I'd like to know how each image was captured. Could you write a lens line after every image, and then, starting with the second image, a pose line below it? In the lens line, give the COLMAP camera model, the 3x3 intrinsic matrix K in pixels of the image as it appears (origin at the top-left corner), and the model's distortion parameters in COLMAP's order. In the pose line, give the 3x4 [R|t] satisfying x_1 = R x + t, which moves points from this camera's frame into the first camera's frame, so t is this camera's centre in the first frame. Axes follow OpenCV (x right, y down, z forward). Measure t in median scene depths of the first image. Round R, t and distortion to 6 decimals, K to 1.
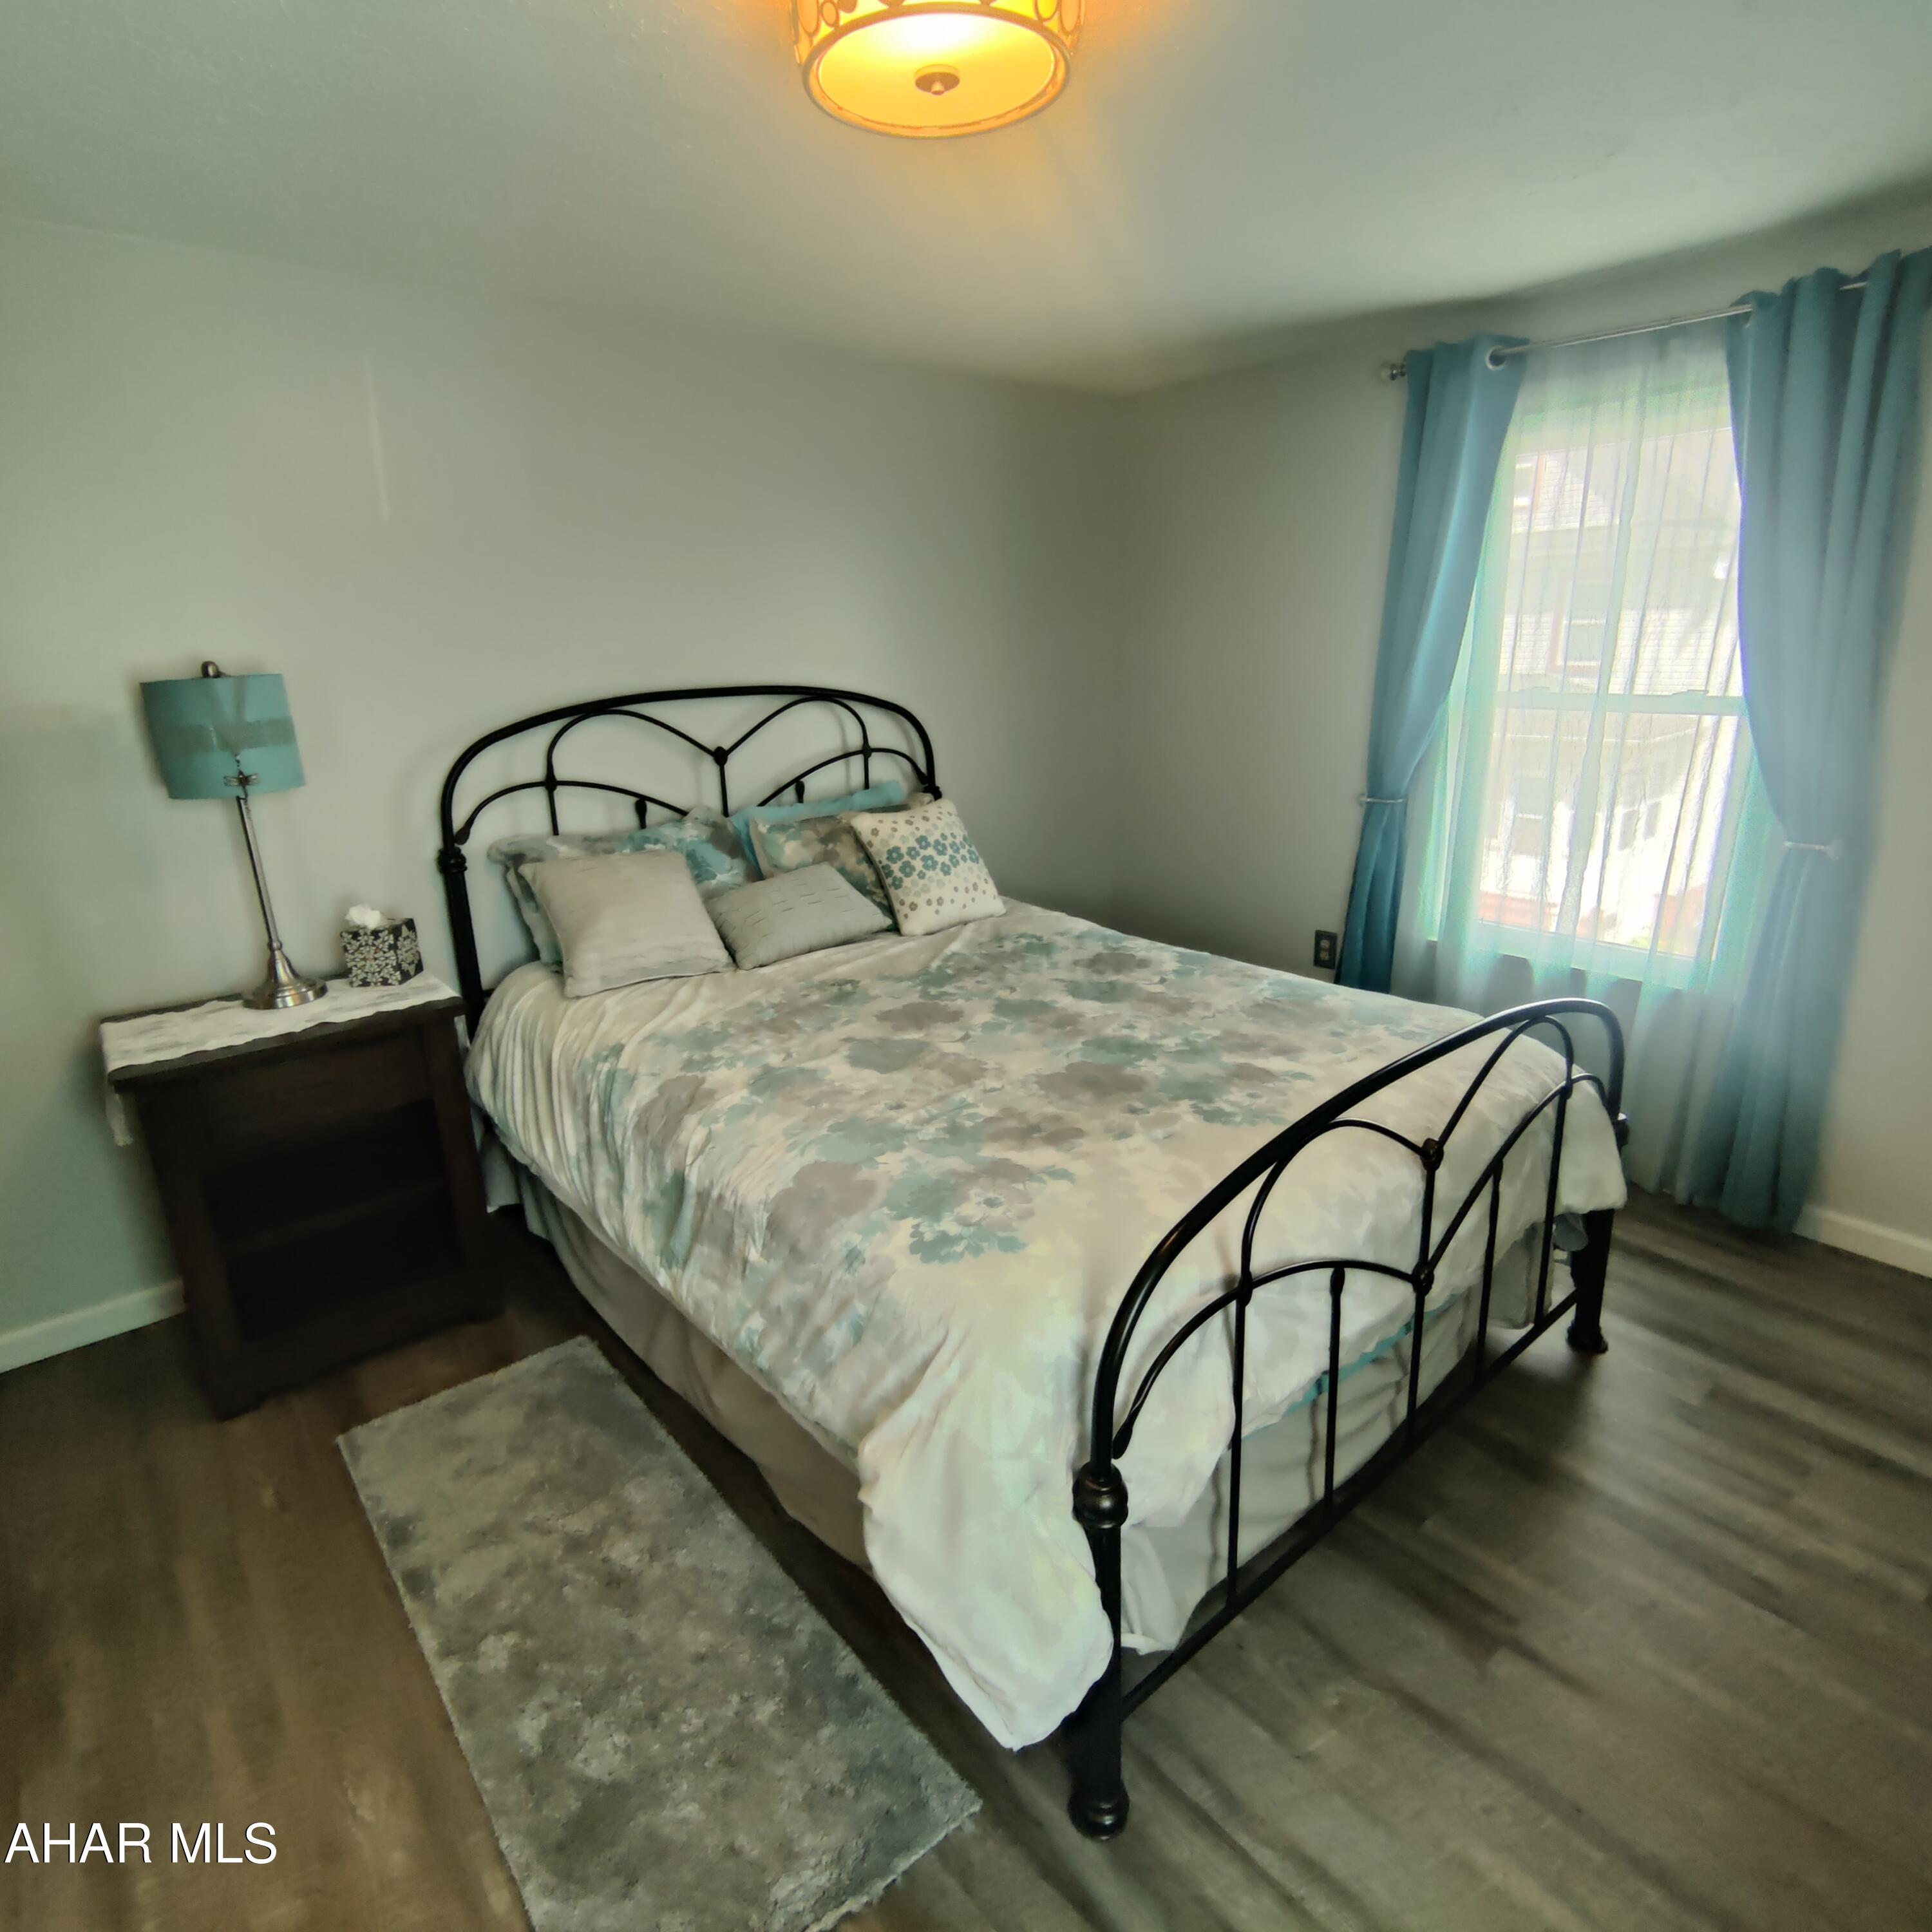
lens RADIAL K [[1110.6, 0, 966.0], [0, 1110.6, 966.0], [0, 0, 1]] dist [-0.000408, 0.003309]
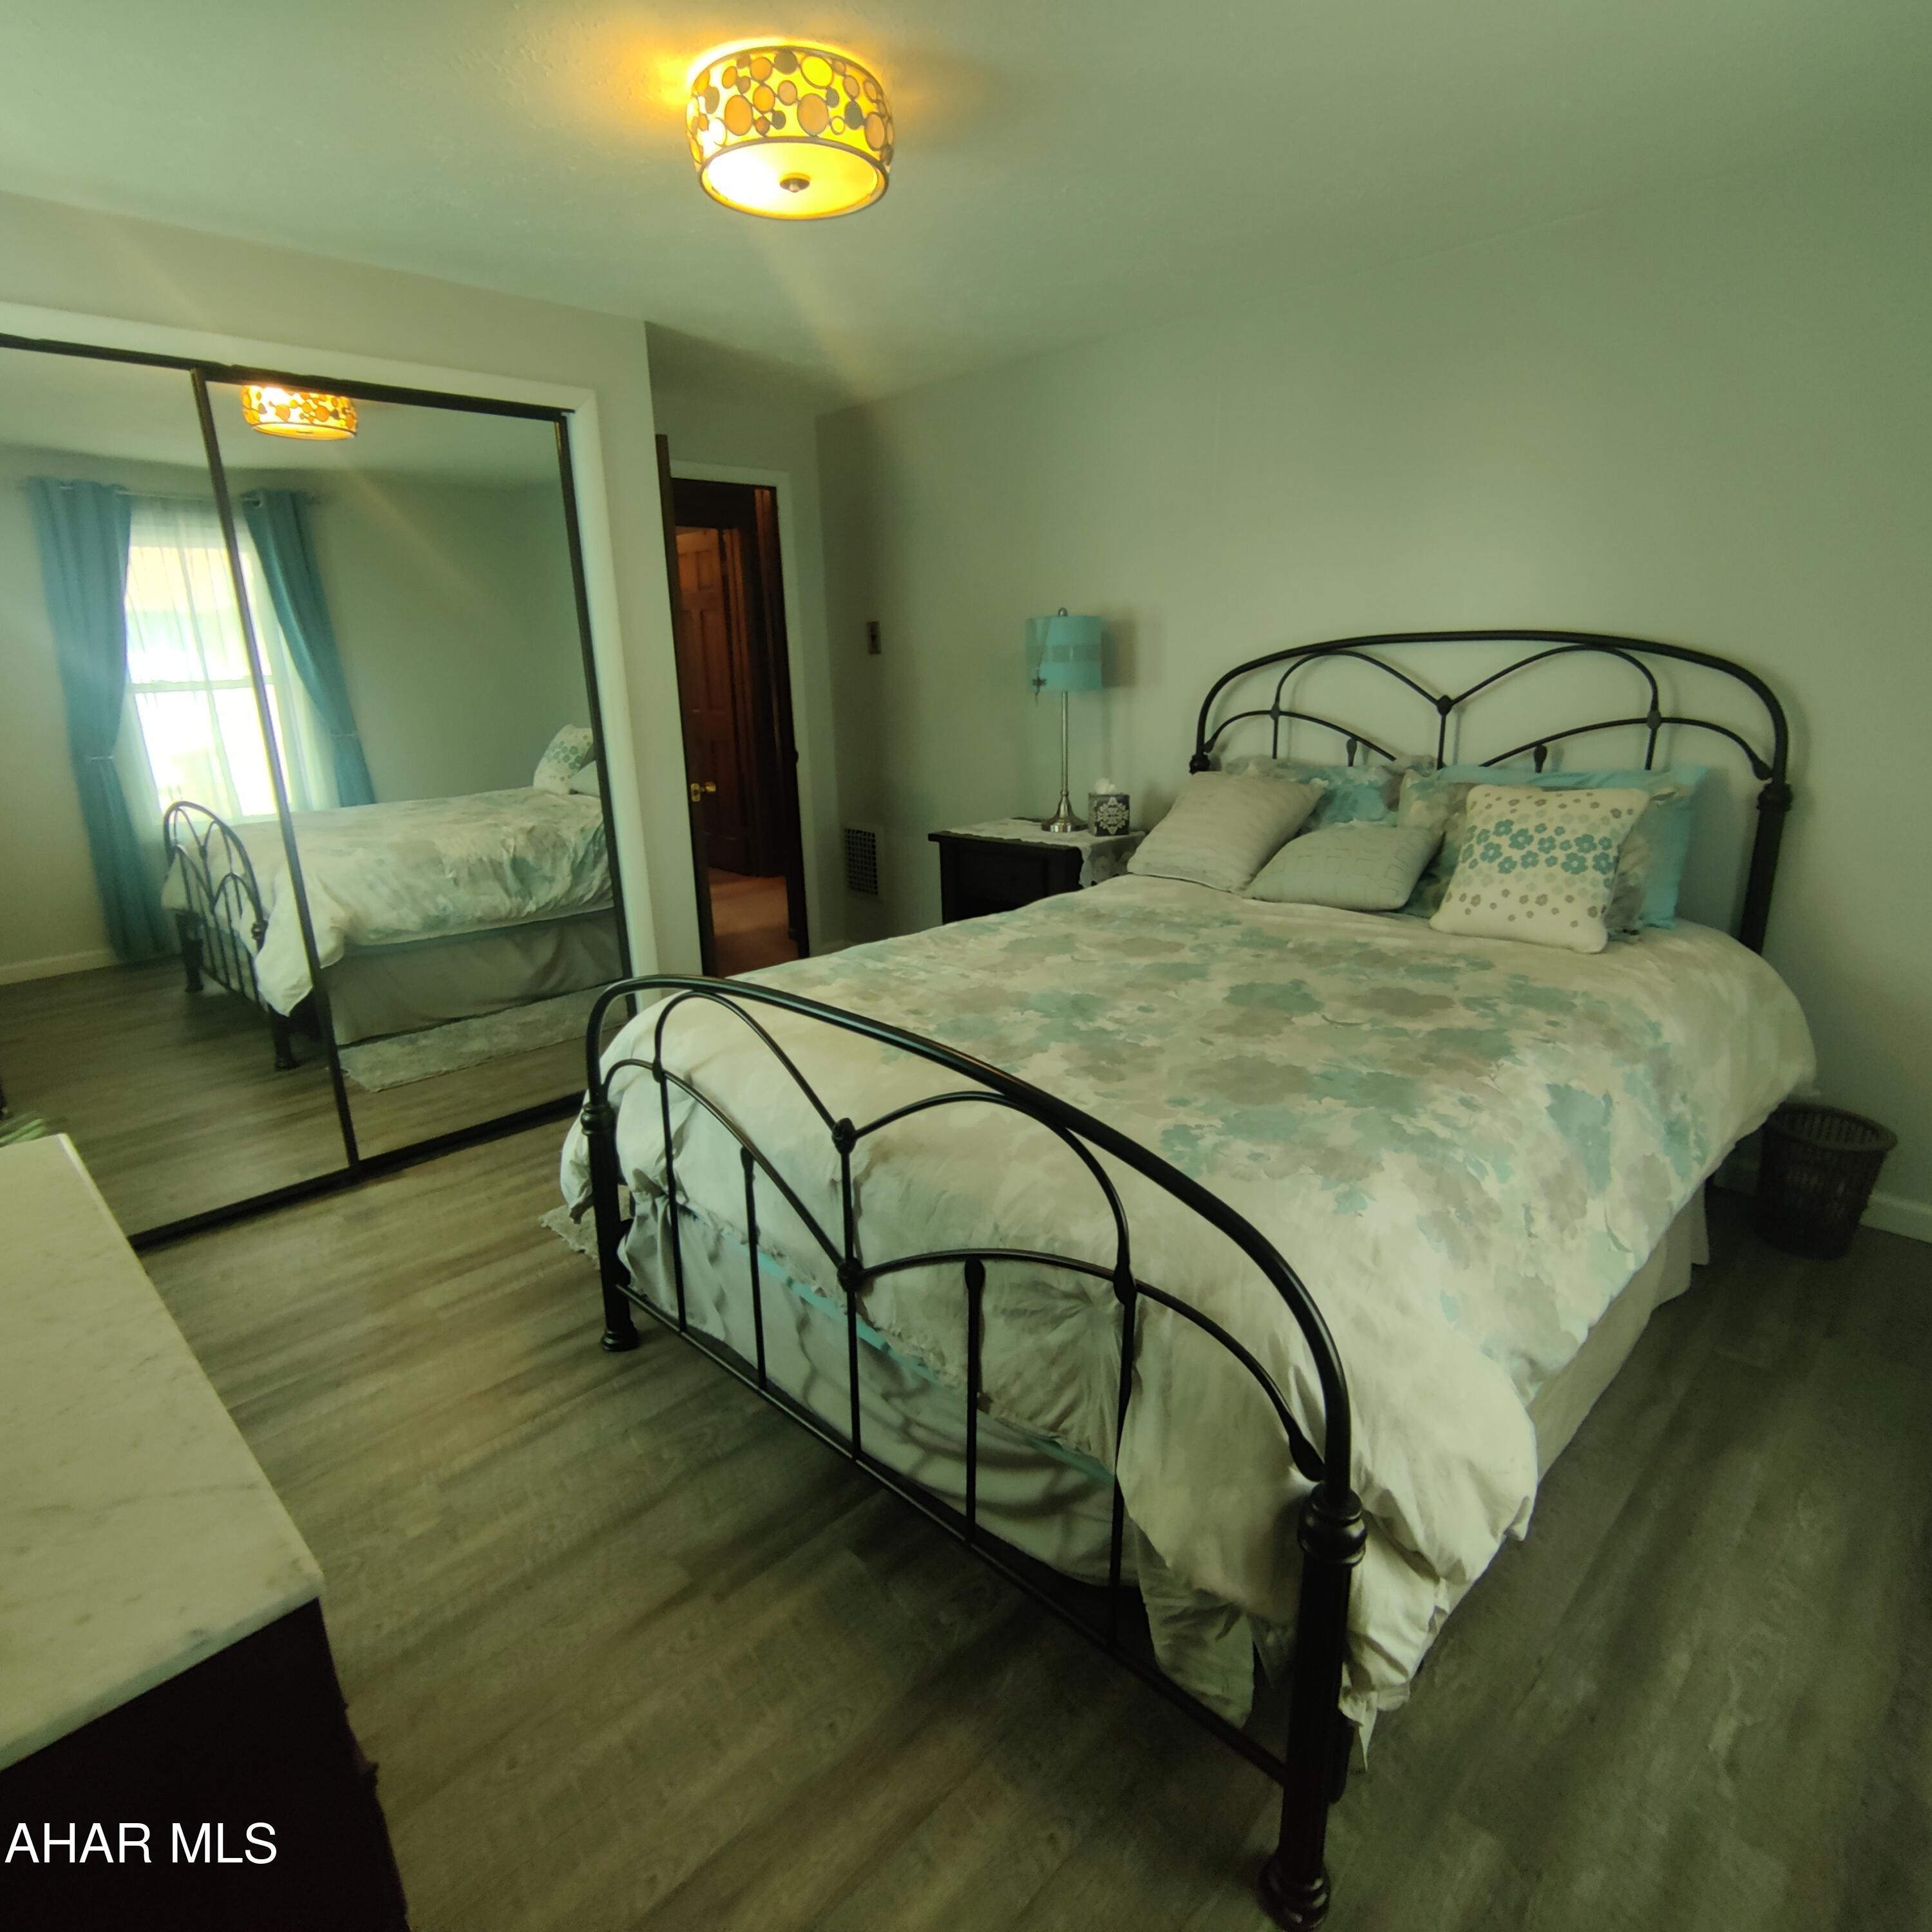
lens RADIAL K [[1110.6, 0, 966.0], [0, 1110.6, 966.0], [0, 0, 1]] dist [-0.000408, 0.003309]
pose [[0.089895, 0.290907, -0.952519, 0.814803], [-0.259768, 0.930135, 0.259555, -0.143316], [0.961478, 0.224102, 0.159182, 0.598928]]
